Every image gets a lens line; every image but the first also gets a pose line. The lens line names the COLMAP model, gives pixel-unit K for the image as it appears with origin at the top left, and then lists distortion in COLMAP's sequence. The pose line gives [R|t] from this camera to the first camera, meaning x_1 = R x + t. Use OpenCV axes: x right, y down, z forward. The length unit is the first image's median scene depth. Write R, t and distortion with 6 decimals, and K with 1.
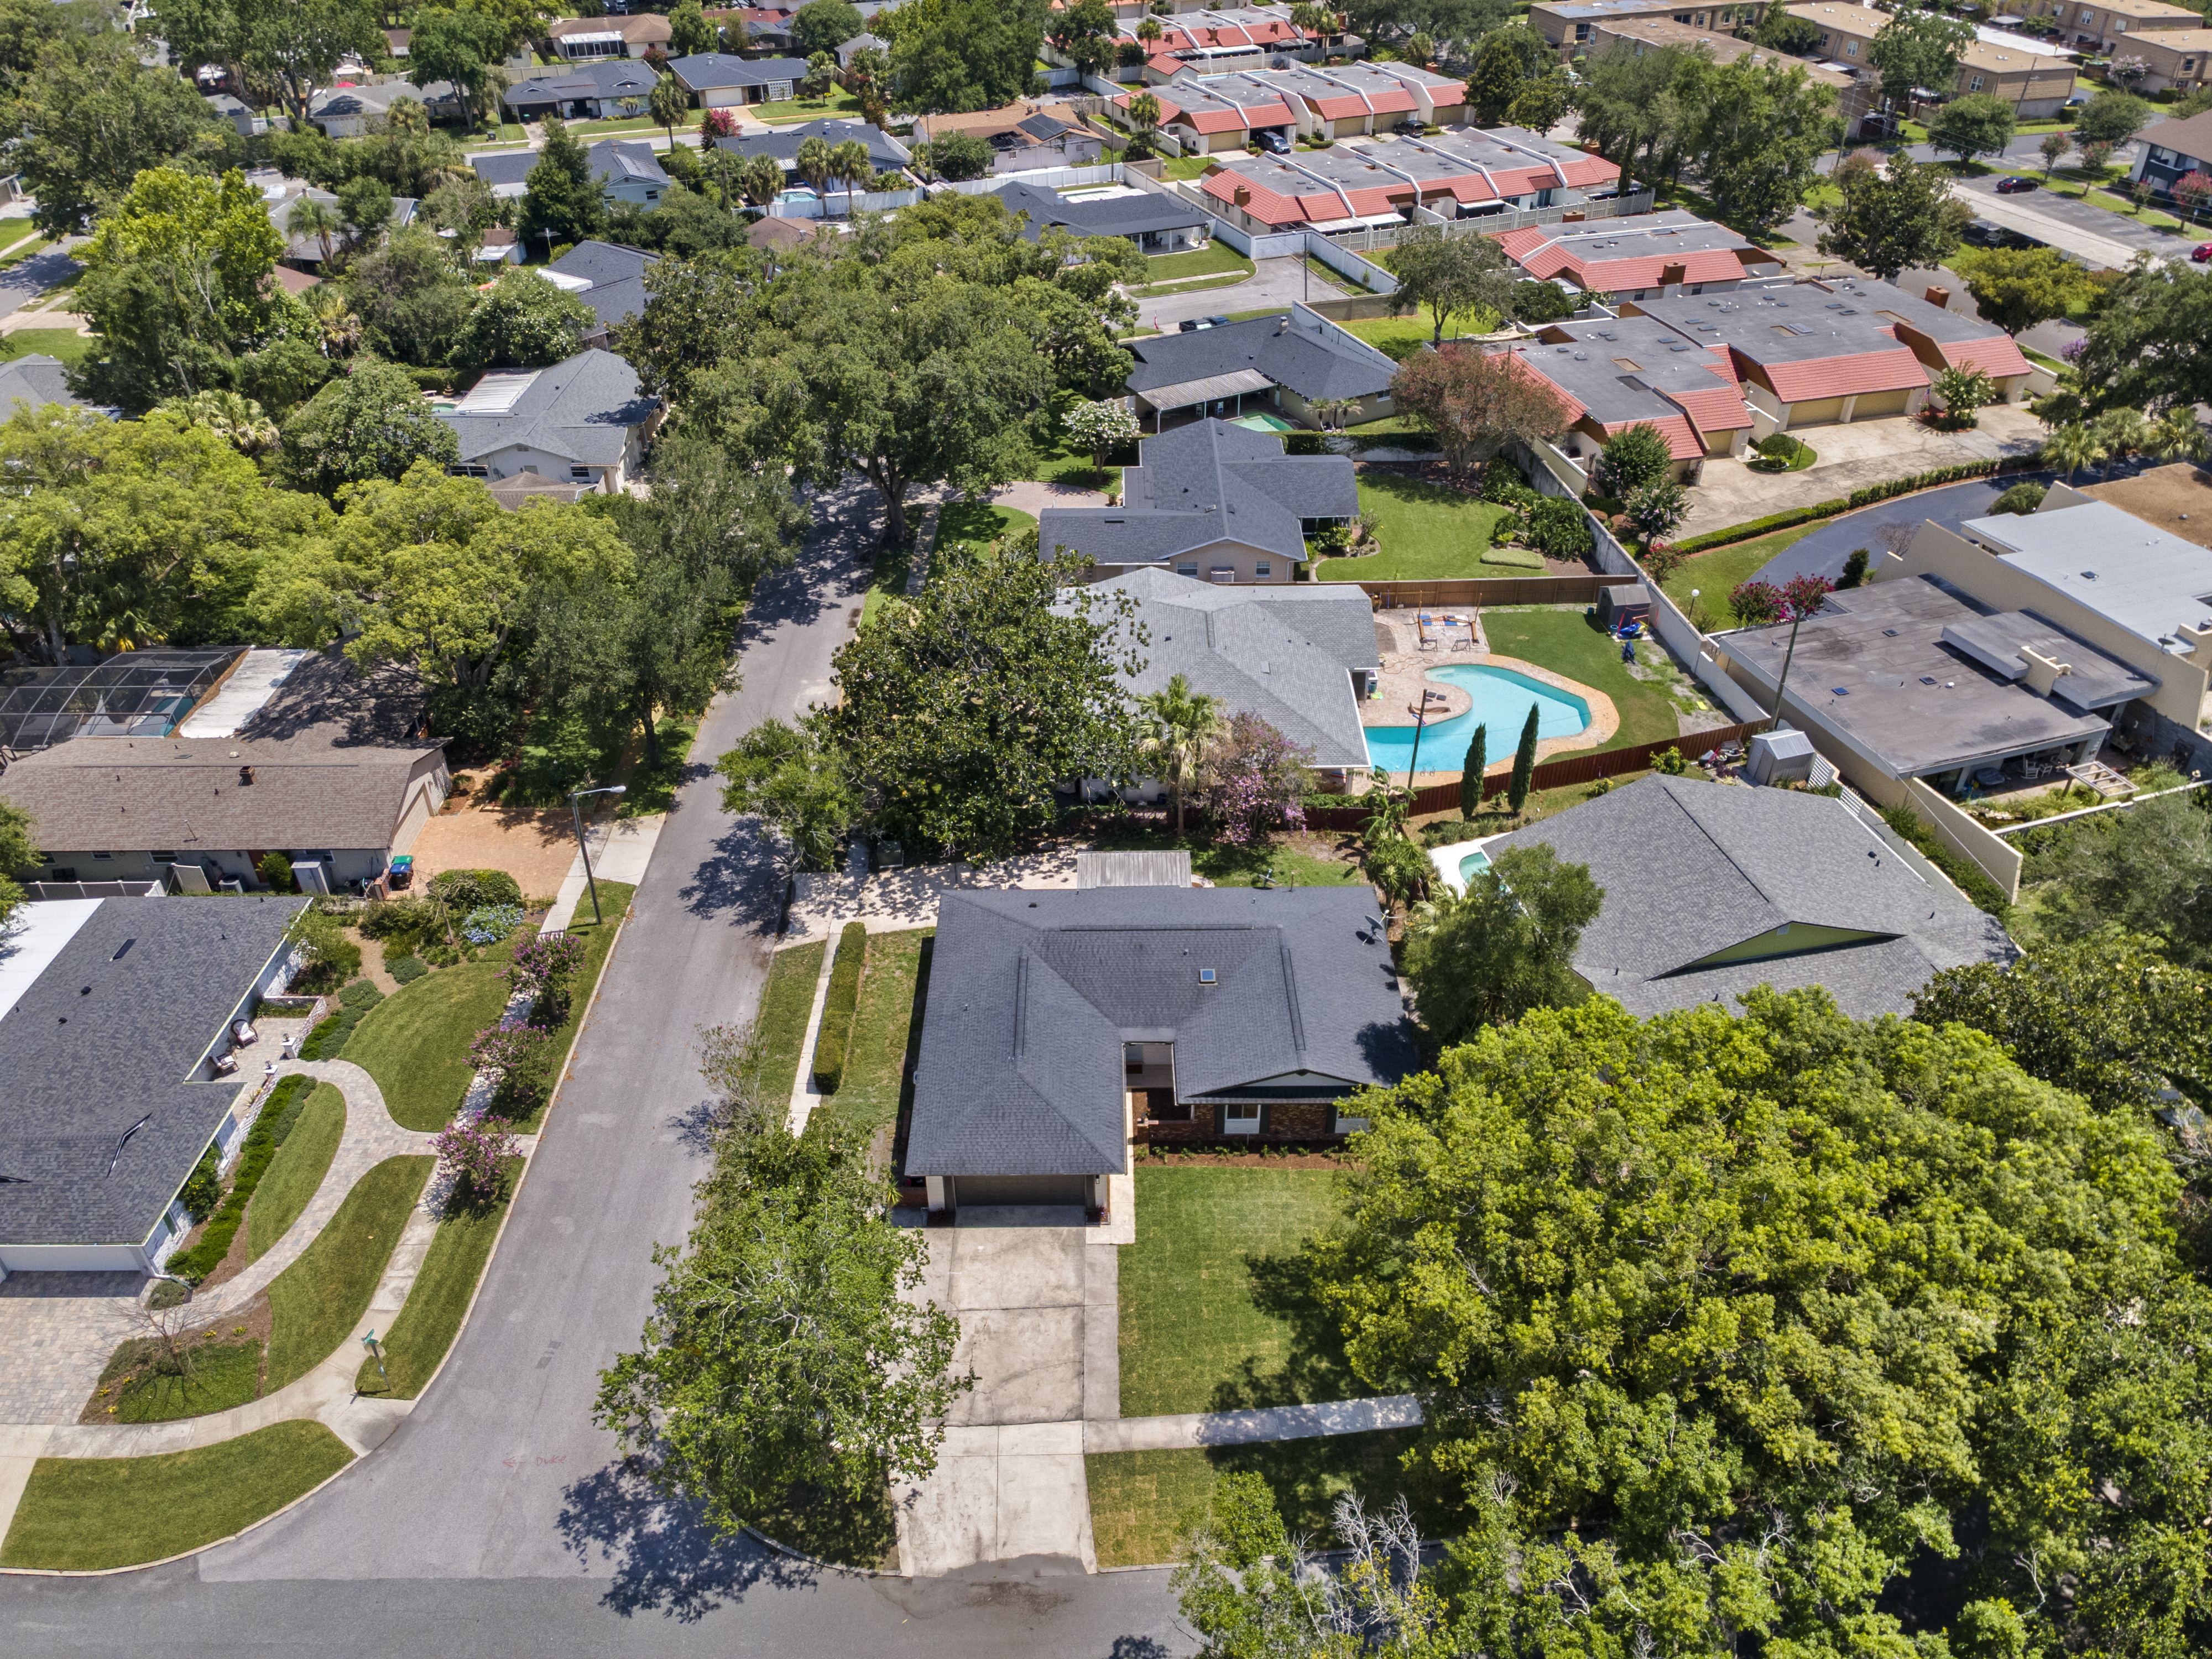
lens RADIAL K [[1595.3, 0, 1106.0], [0, 1595.3, 829.5], [0, 0, 1]] dist [0.033686, -0.000923]
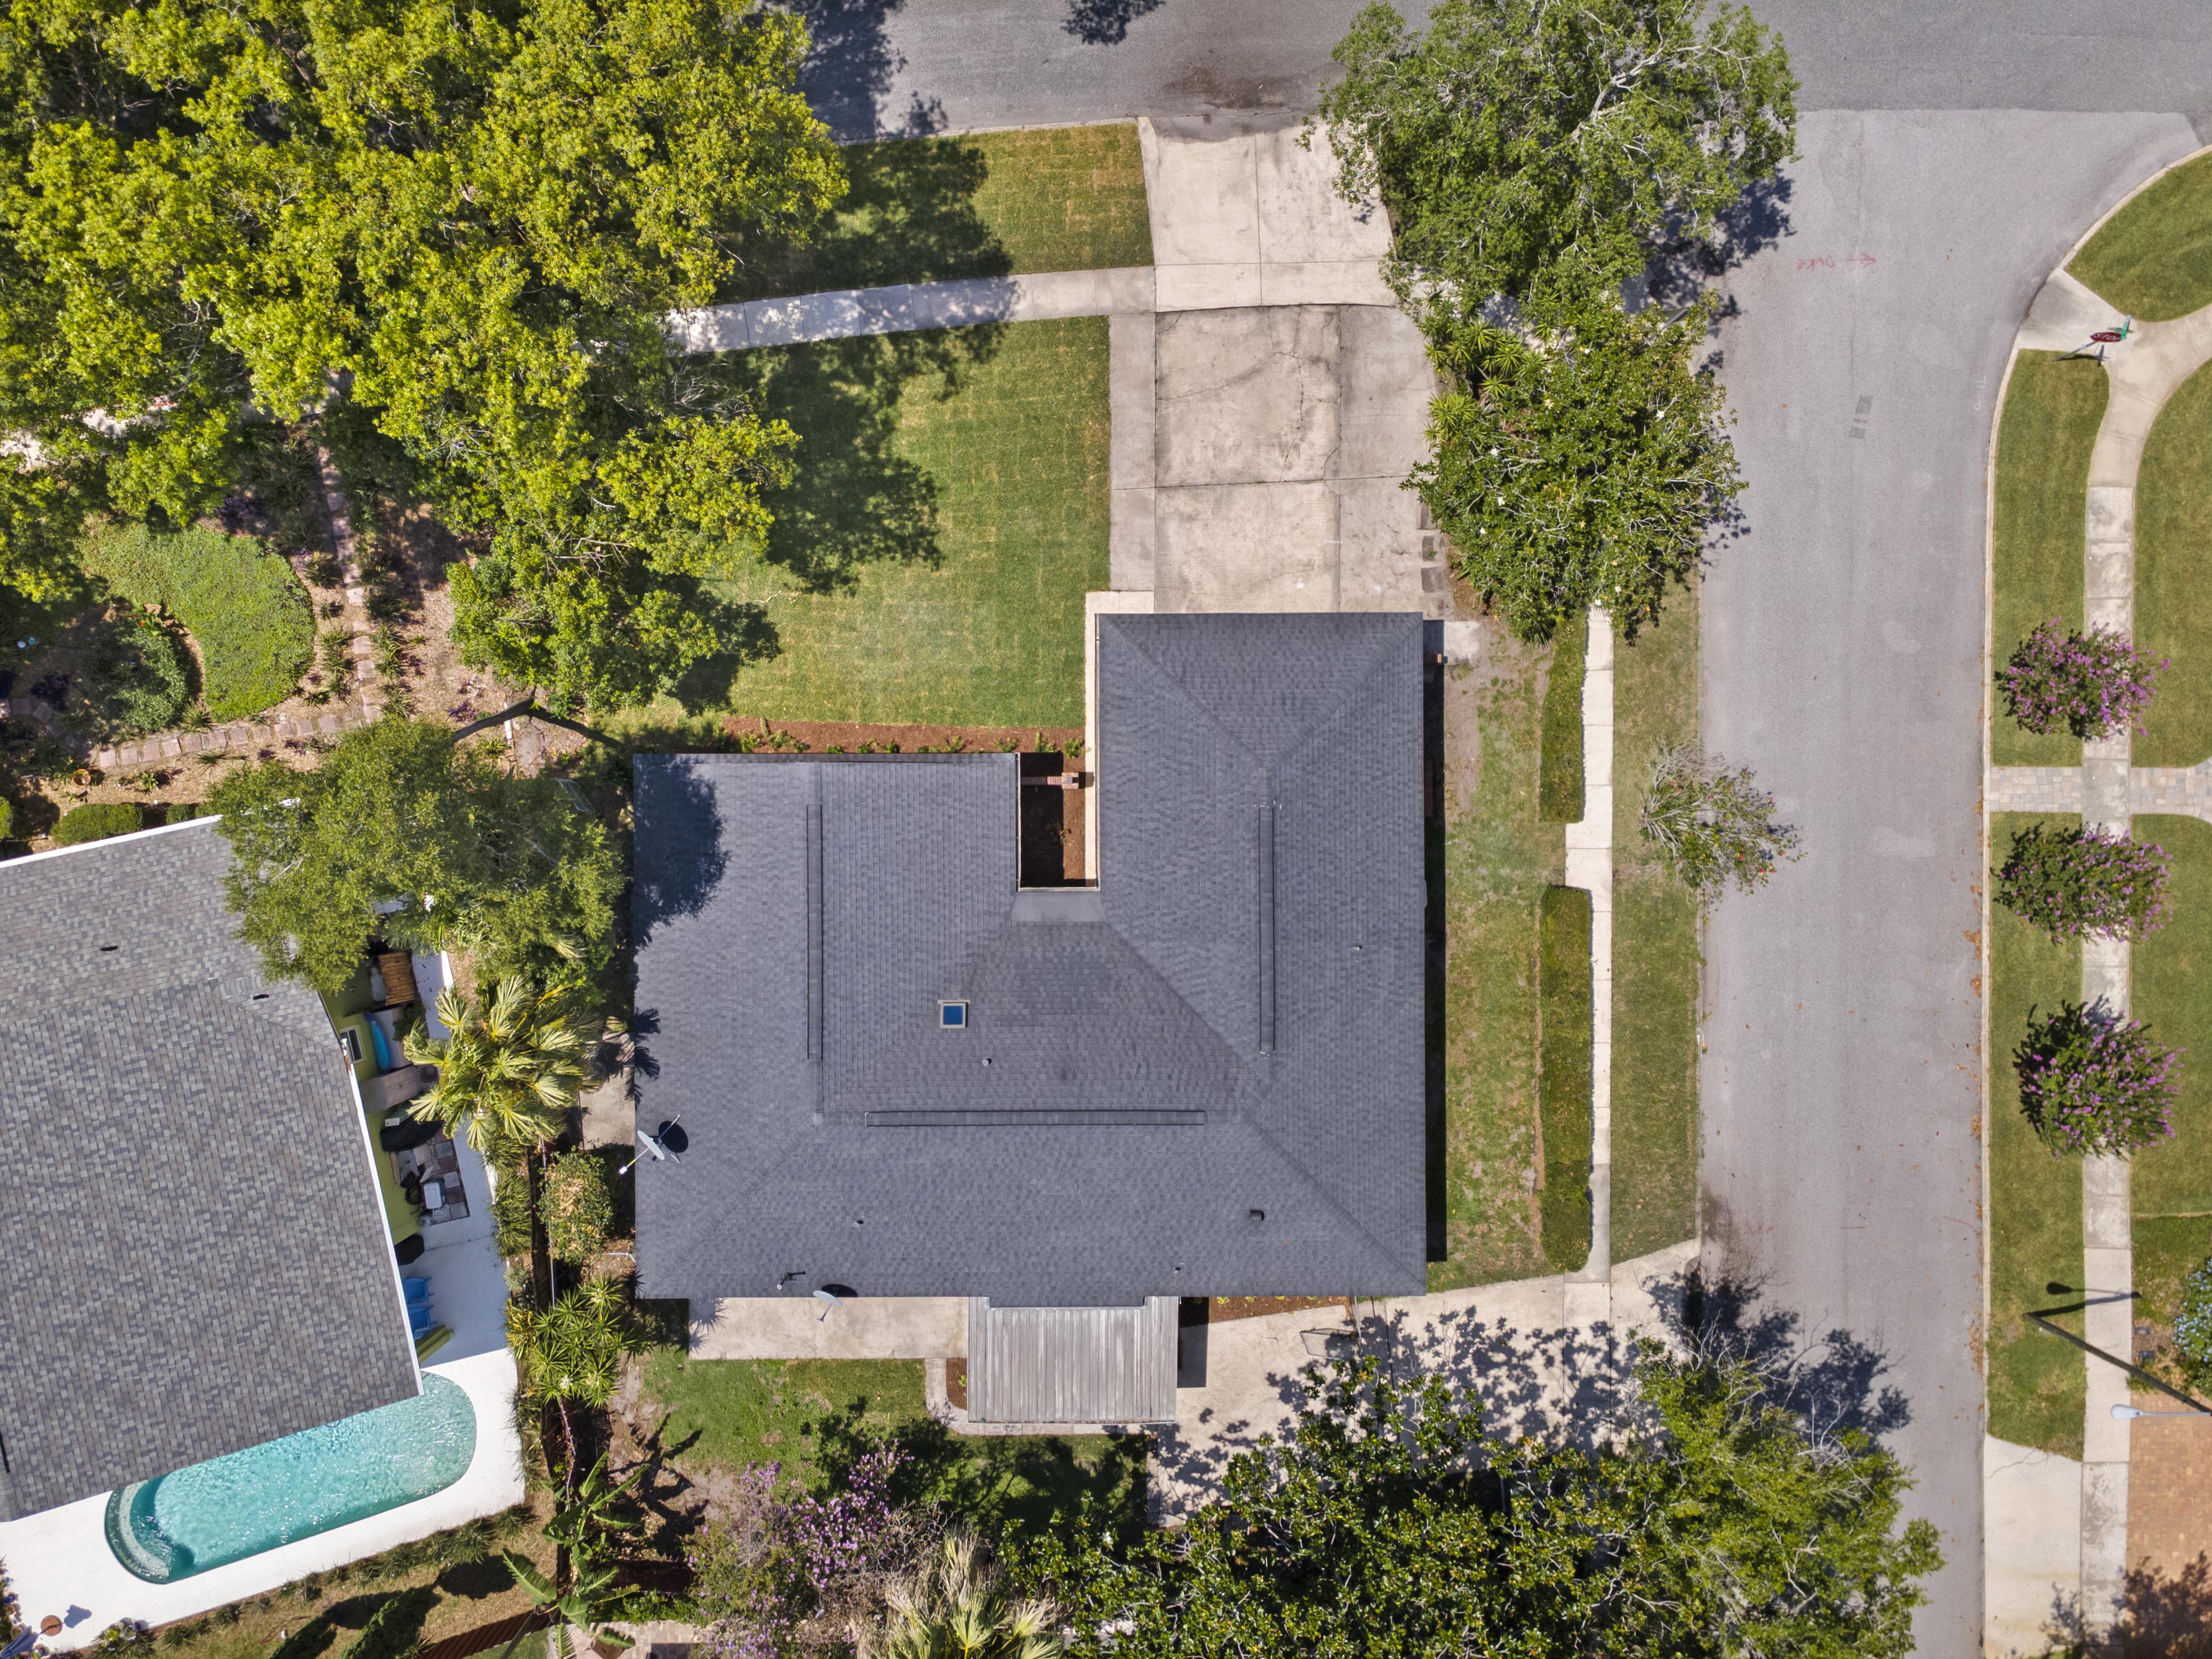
lens RADIAL K [[1595.3, 0, 1106.0], [0, 1595.3, 829.5], [0, 0, 1]] dist [0.033686, -0.000923]
pose [[-0.999861, -0.000630, 0.016667, -0.002104], [0.013871, -0.586334, 0.809950, -0.291612], [0.009262, 0.810069, 0.586262, 0.508143]]
